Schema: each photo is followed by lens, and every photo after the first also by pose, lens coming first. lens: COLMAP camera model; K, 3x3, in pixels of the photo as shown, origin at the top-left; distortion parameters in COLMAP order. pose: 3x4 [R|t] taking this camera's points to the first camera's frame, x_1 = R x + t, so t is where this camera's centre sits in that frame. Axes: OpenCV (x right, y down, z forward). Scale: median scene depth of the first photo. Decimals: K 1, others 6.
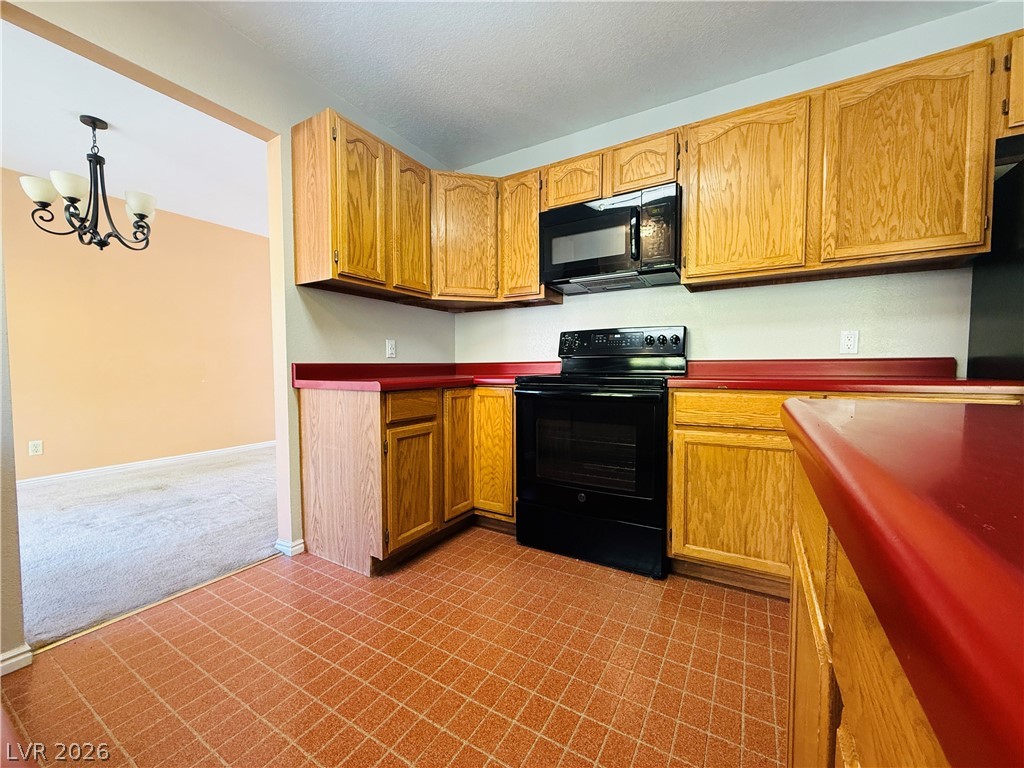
lens RADIAL K [[407.0, 0, 510.7], [0, 407.0, 384.9], [0, 0, 1]] dist [0.000547, -0.000389]
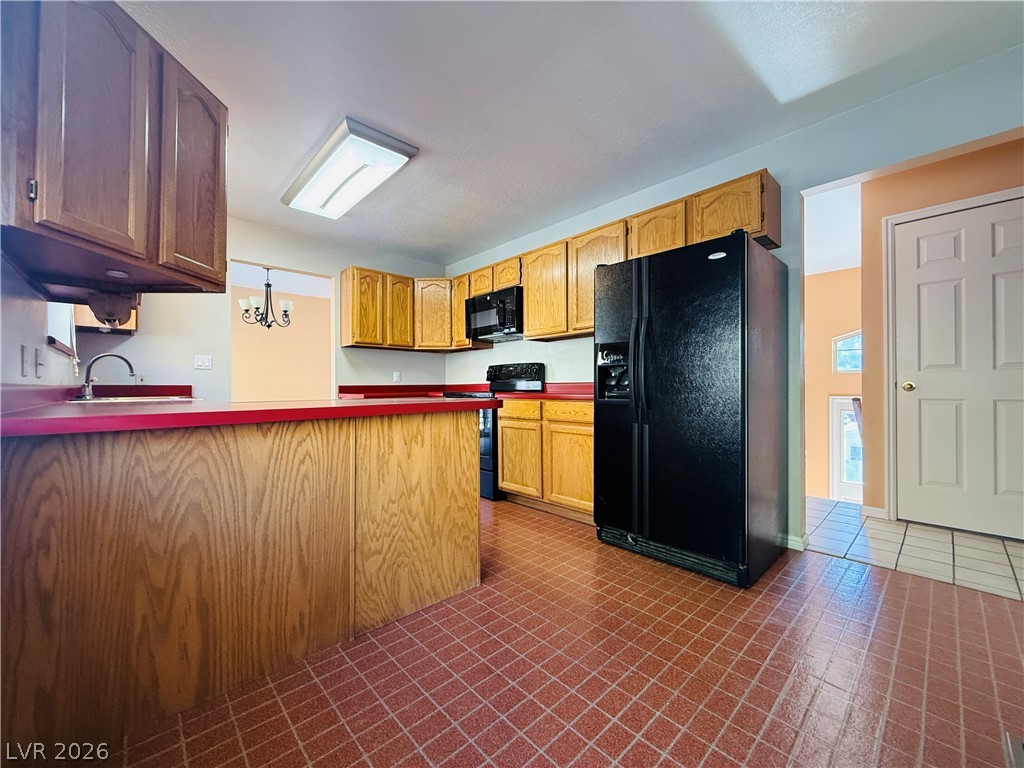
lens RADIAL K [[407.0, 0, 510.7], [0, 407.0, 384.9], [0, 0, 1]] dist [0.000547, -0.000389]
pose [[0.959161, -0.003190, -0.282841, 0.873875], [-0.010453, 0.998854, -0.046715, 0.030108], [0.282666, 0.047764, 0.958029, -0.709326]]
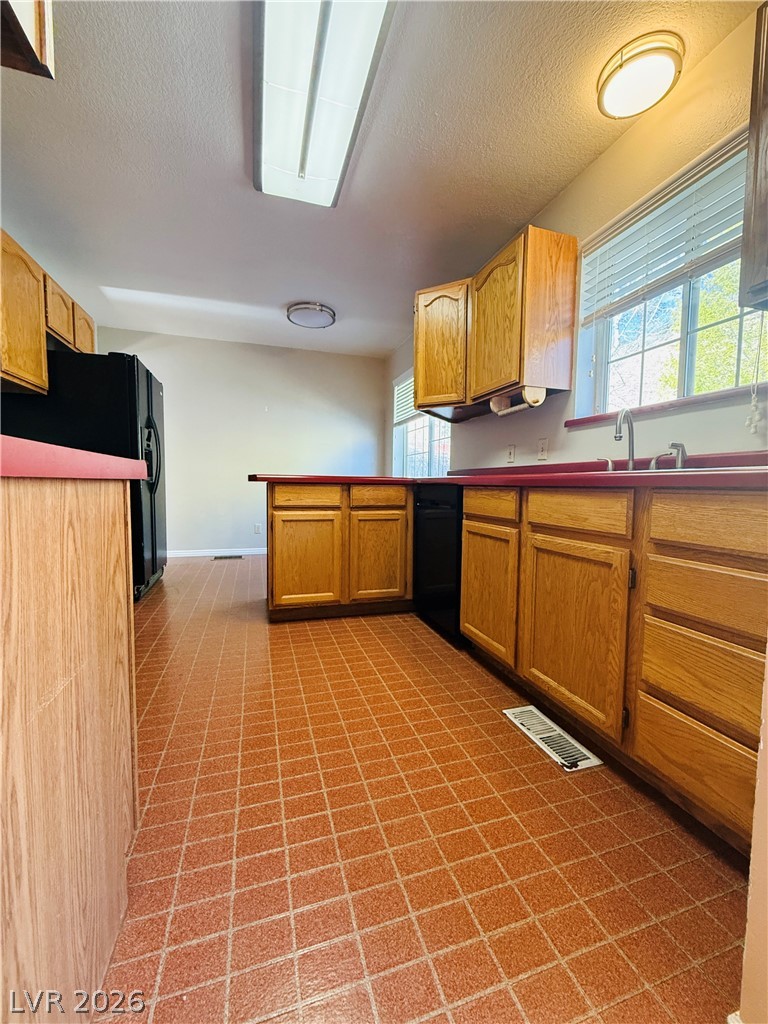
lens RADIAL K [[407.0, 0, 380.8], [0, 407.0, 509.8], [0, 0, 1]] dist [0.000547, -0.000389]
pose [[-0.743048, -0.050554, 0.667326, -0.753971], [0.019027, 0.995144, 0.096574, 0.007988], [-0.668968, 0.084456, -0.738478, 1.011468]]
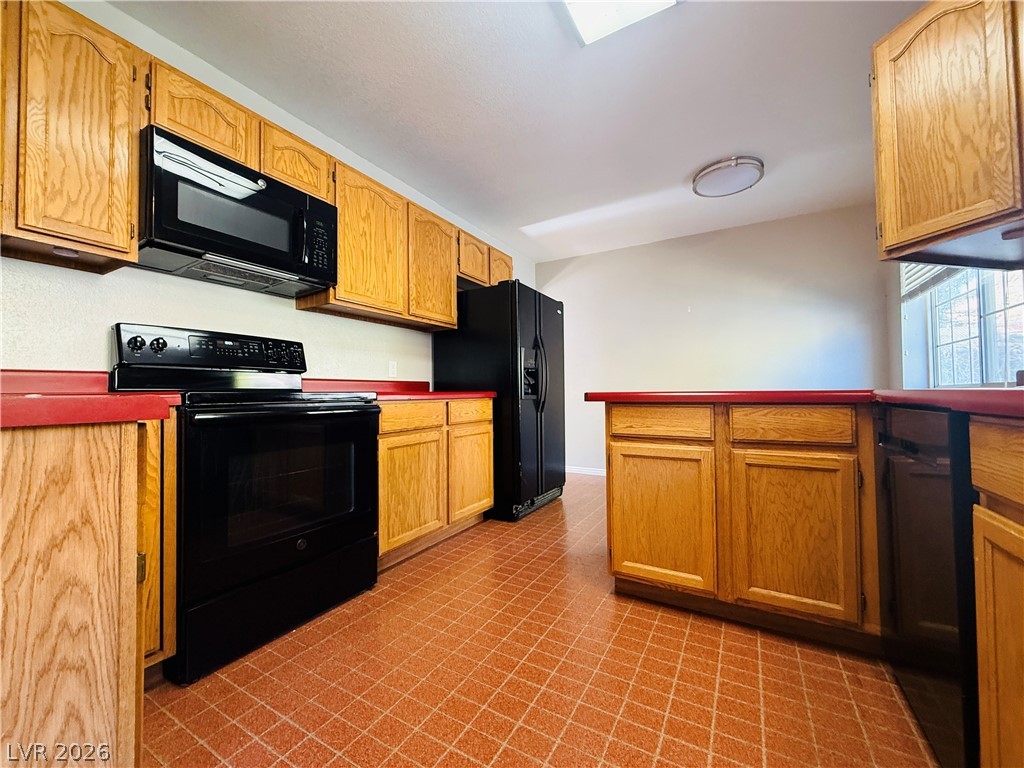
lens RADIAL K [[407.0, 0, 510.7], [0, 407.0, 384.9], [0, 0, 1]] dist [0.000547, -0.000389]
pose [[-0.009963, 0.023762, 0.999668, -0.614994], [0.054868, 0.998224, -0.023181, 0.007598], [-0.998444, 0.054619, -0.011249, 0.573333]]
